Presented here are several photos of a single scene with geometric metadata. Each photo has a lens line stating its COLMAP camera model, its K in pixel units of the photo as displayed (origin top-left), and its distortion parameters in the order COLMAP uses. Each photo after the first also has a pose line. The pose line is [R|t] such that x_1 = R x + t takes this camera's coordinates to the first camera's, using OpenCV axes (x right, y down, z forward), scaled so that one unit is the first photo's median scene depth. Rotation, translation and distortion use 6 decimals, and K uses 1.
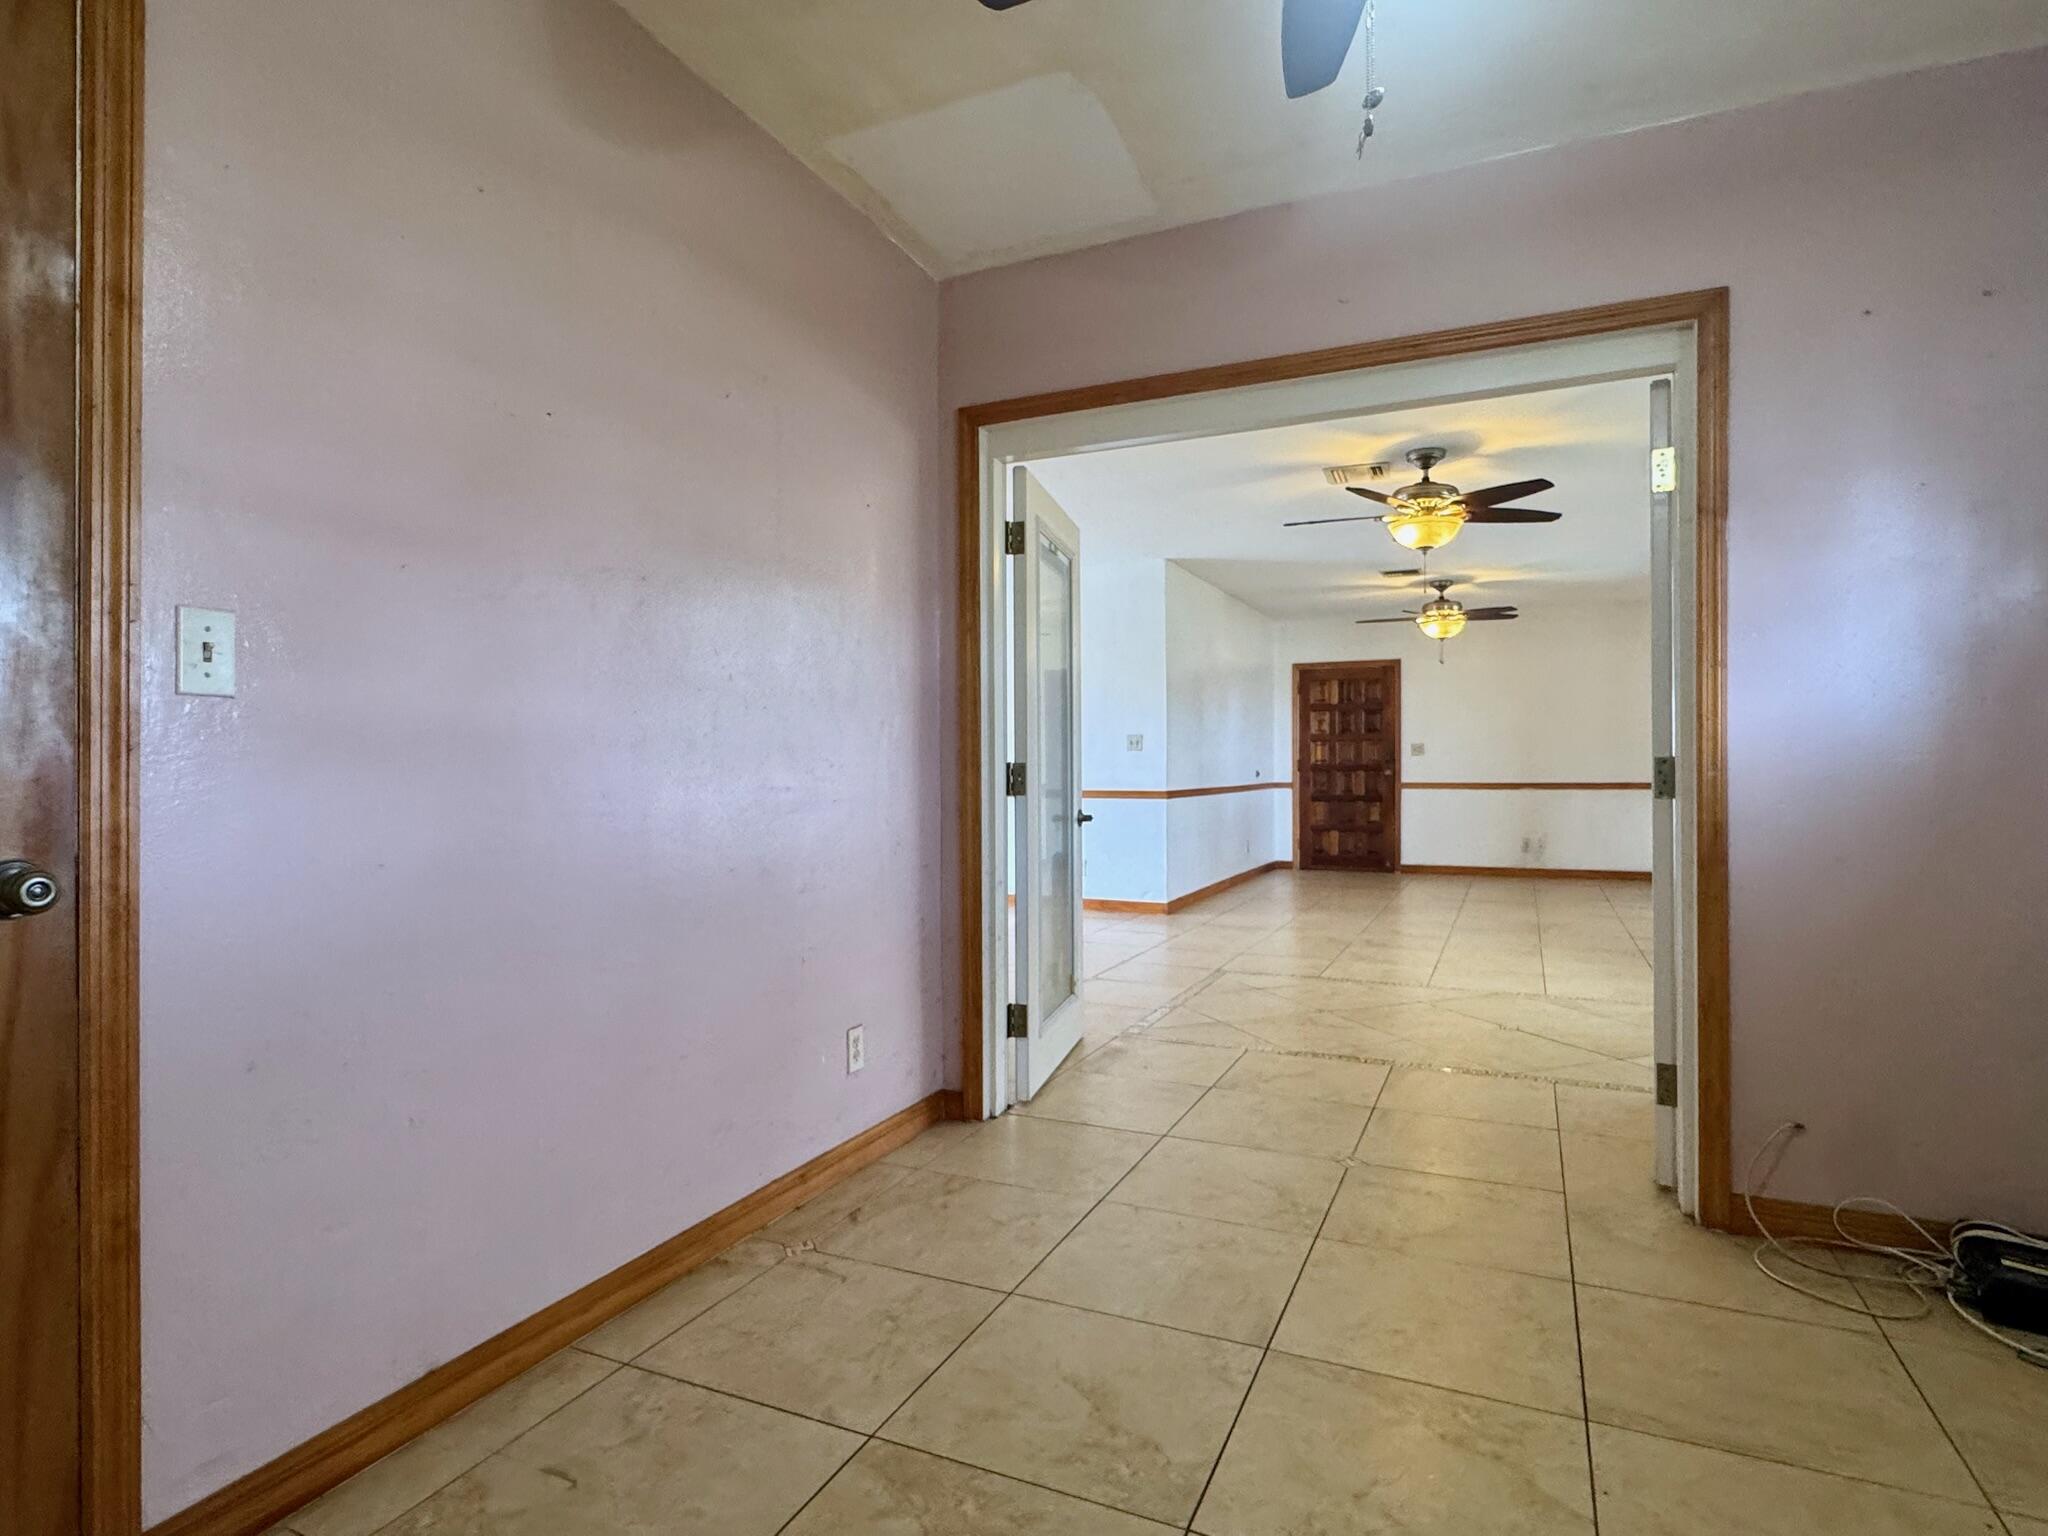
lens RADIAL K [[1086.1, 0, 1036.3], [0, 1086.1, 766.9], [0, 0, 1]] dist [-0.003393, 0.000276]
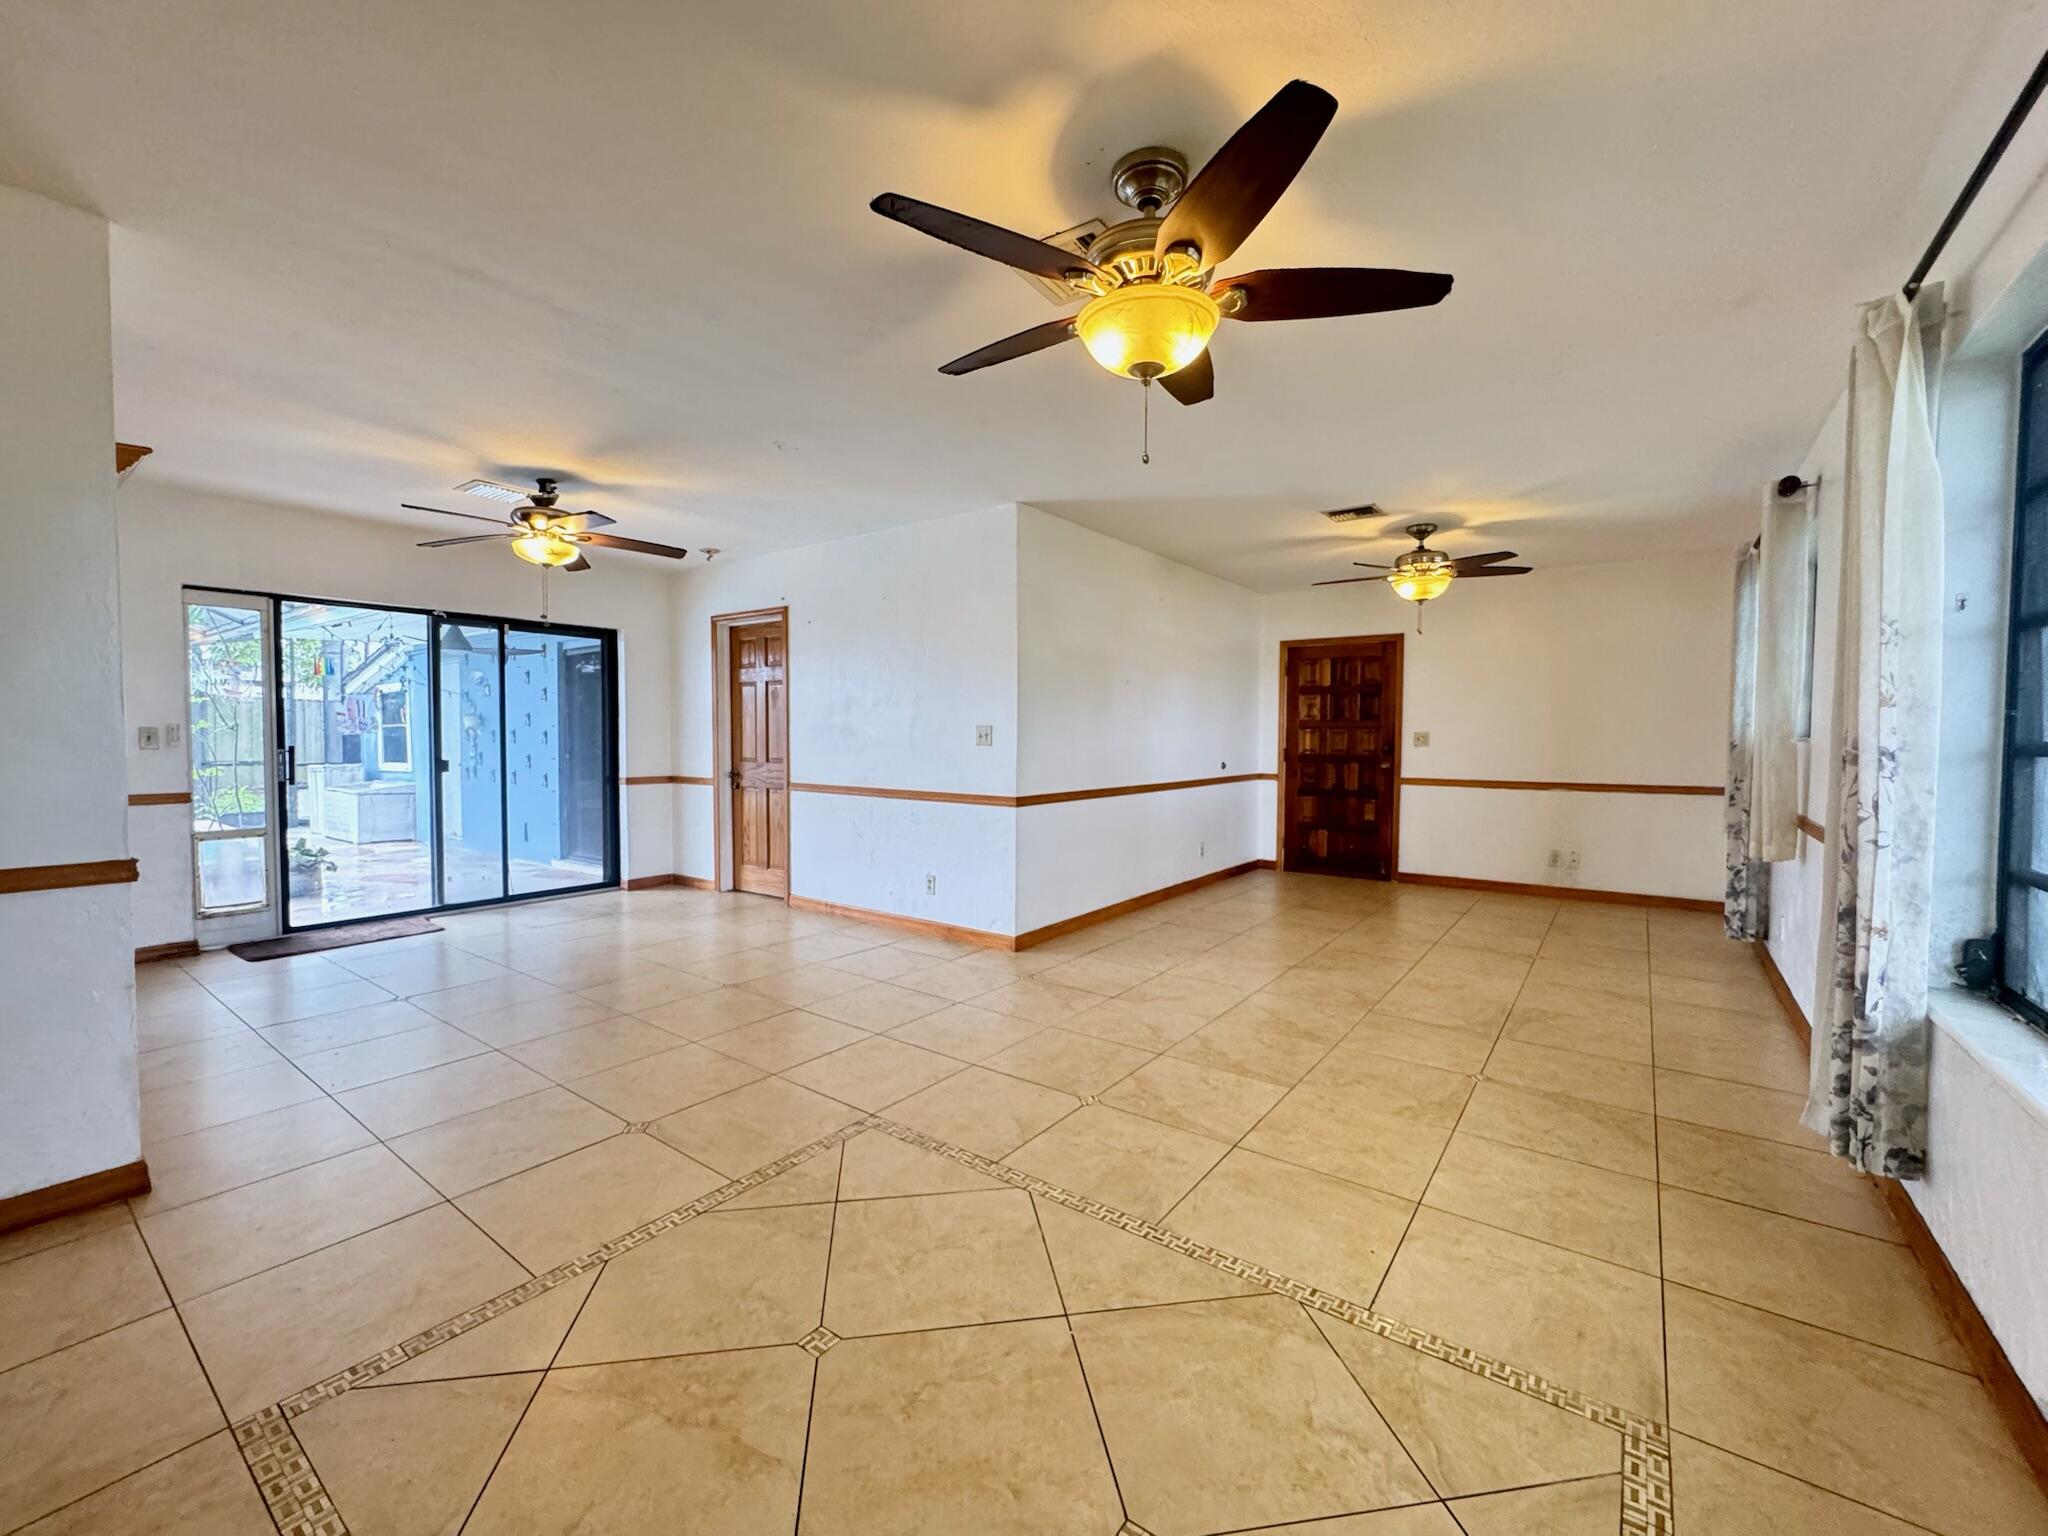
lens RADIAL K [[827.7, 0, 1043.9], [0, 827.7, 764.5], [0, 0, 1]] dist [-0.007118, 0.002099]
pose [[0.979384, 0.016625, -0.201324, 0.232418], [-0.009242, 0.999252, 0.037558, -0.021744], [0.201798, -0.034923, 0.978804, 0.367327]]
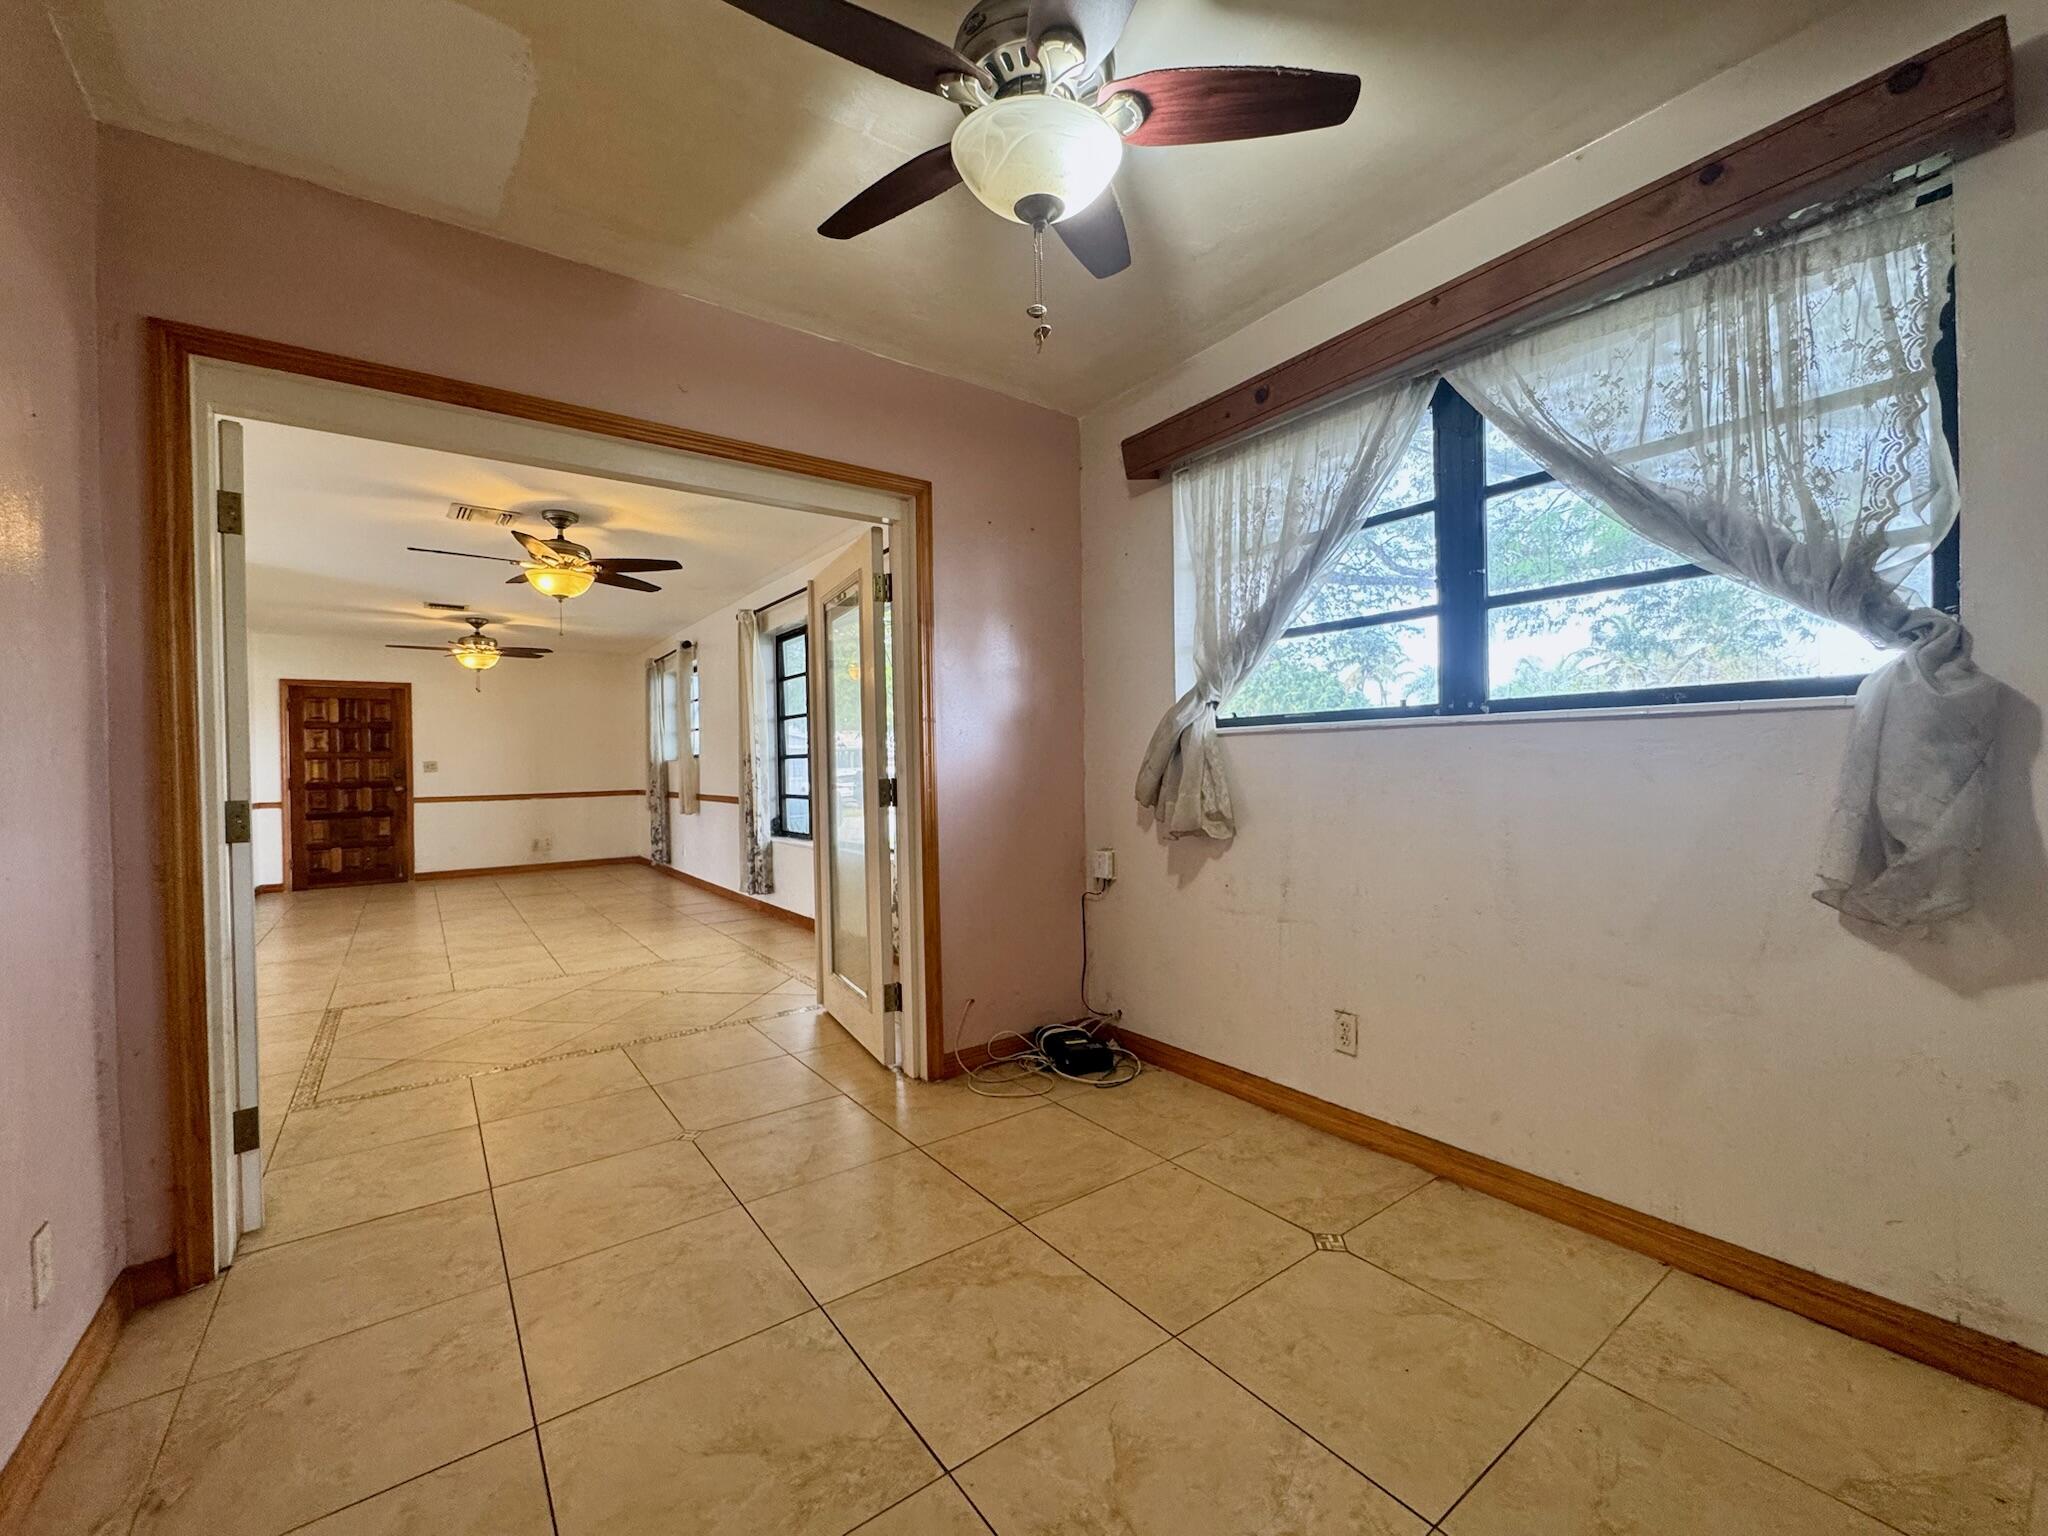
lens RADIAL K [[827.7, 0, 1020.6], [0, 827.7, 767.8], [0, 0, 1]] dist [-0.007118, 0.002099]
pose [[0.489932, -0.010763, 0.871694, -0.101148], [0.017611, 0.999842, 0.002447, -0.007803], [-0.871583, 0.014152, 0.490045, 0.086377]]
